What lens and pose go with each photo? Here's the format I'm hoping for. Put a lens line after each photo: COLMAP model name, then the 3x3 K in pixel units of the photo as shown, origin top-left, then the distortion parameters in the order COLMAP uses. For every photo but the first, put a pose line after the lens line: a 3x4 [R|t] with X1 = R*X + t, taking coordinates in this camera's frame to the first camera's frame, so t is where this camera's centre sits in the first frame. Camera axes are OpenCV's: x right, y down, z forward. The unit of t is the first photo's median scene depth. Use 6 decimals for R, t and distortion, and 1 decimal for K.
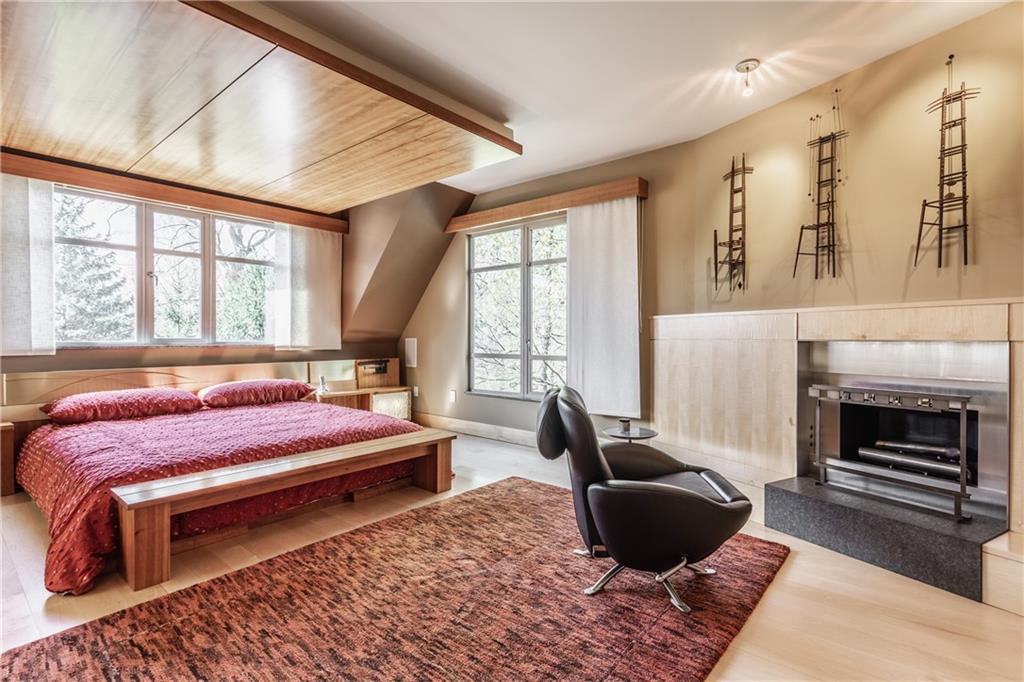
lens RADIAL K [[493.5, 0, 511.1], [0, 493.5, 340.6], [0, 0, 1]] dist [0.000055, -0.000002]
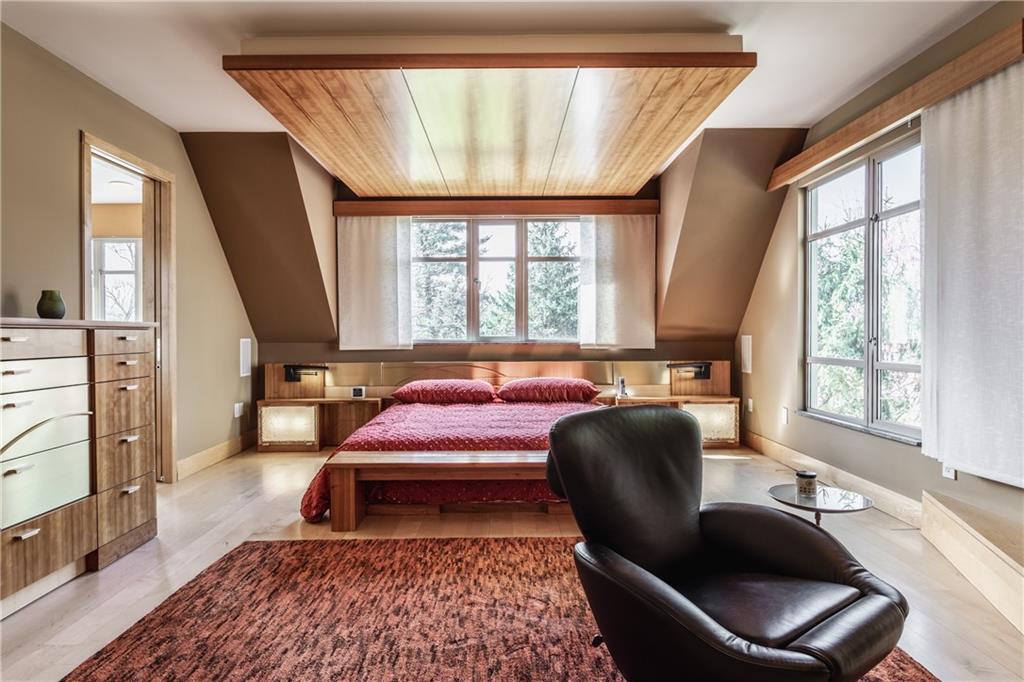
lens RADIAL K [[587.3, 0, 511.9], [0, 587.3, 340.0], [0, 0, 1]] dist [-0.004488, 0.001137]
pose [[0.642625, 0.003666, -0.766172, 0.367231], [-0.000585, 0.999991, 0.004294, -0.001800], [0.766181, -0.002311, 0.642621, 0.188422]]
